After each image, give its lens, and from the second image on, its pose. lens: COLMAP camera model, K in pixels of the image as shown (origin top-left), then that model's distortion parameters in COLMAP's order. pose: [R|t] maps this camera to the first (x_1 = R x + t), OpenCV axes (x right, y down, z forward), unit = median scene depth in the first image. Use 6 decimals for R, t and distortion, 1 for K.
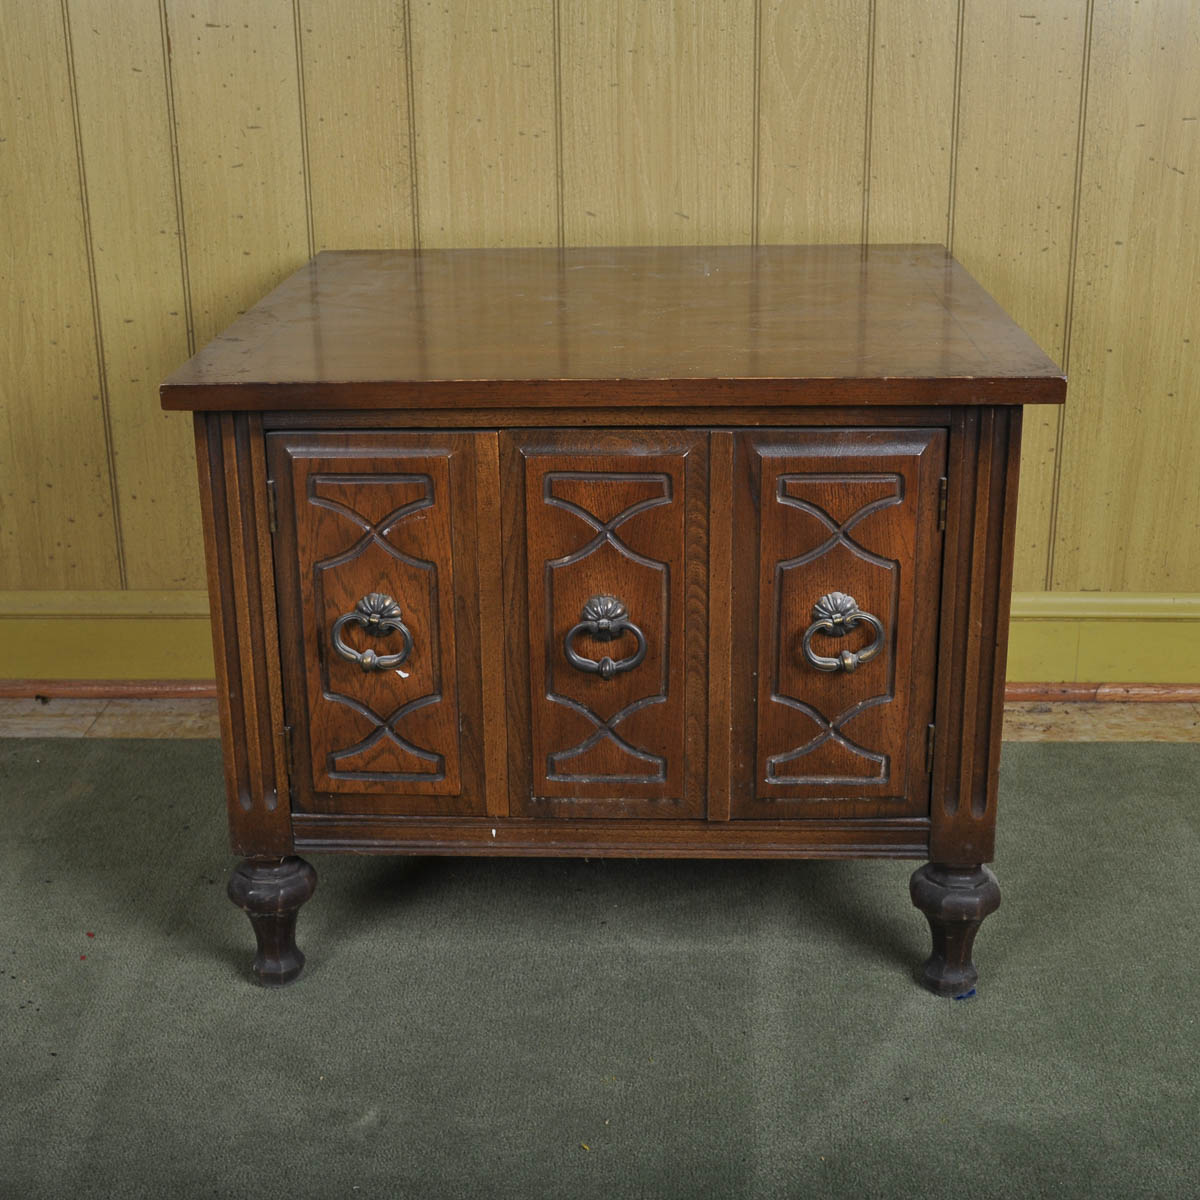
lens RADIAL K [[1859.1, 0, 597.0], [0, 1859.1, 599.8], [0, 0, 1]] dist [-0.013193, 0.000000]
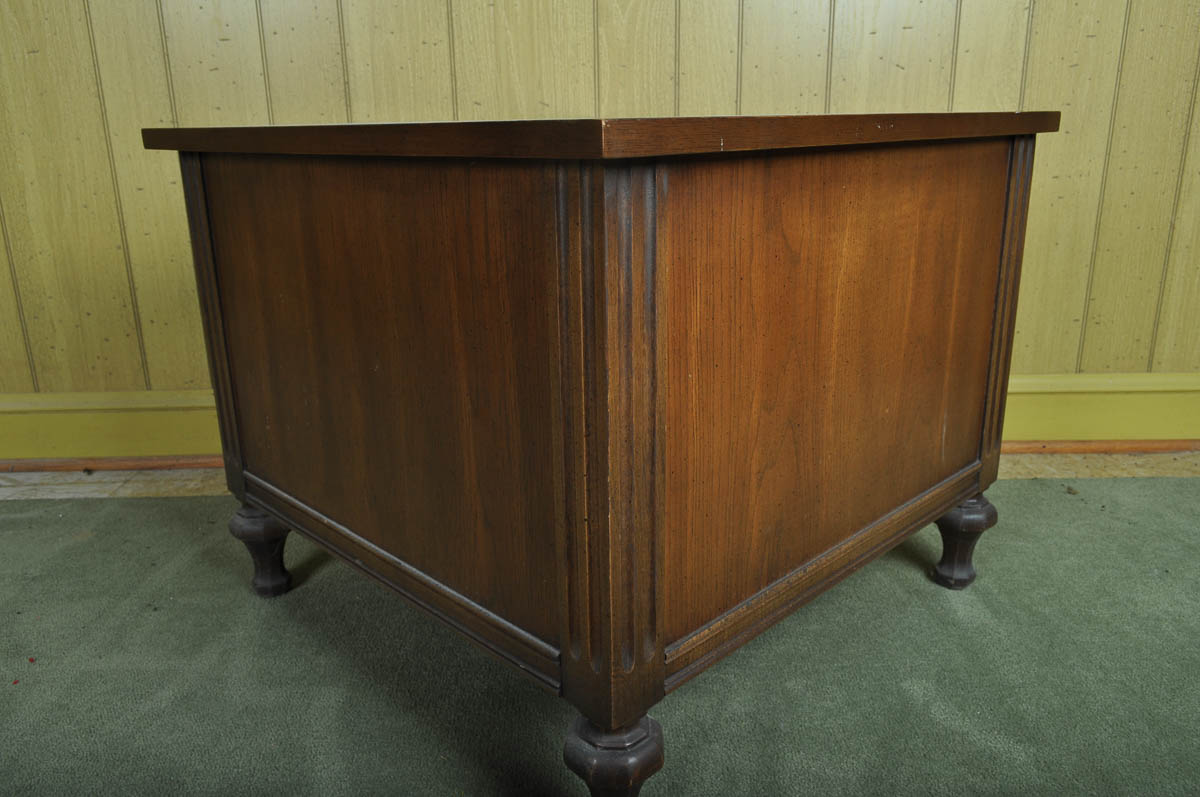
lens RADIAL K [[925.2, 0, 597.3], [0, 925.2, 396.0], [0, 0, 1]] dist [-0.012726, 0.005897]
pose [[0.998410, -0.019144, 0.053013, 0.056072], [0.021504, 0.998786, -0.044311, 0.049539], [-0.052100, 0.045381, 0.997610, 0.409300]]
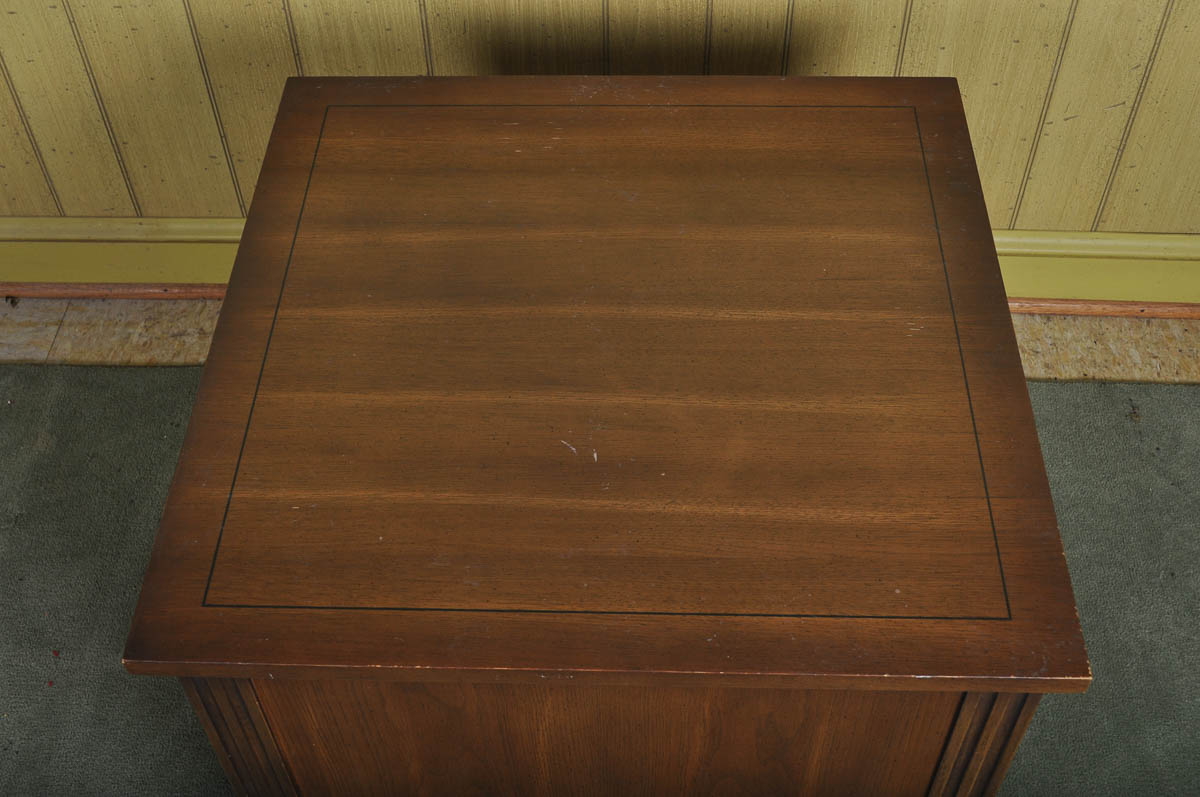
lens RADIAL K [[1408.2, 0, 597.6], [0, 1408.2, 401.1], [0, 0, 1]] dist [-0.022470, 0.000000]
pose [[0.999975, -0.006735, 0.002071, 0.097366], [0.004824, 0.868659, 0.495388, -0.452461], [-0.005136, -0.495365, 0.868669, 0.263498]]
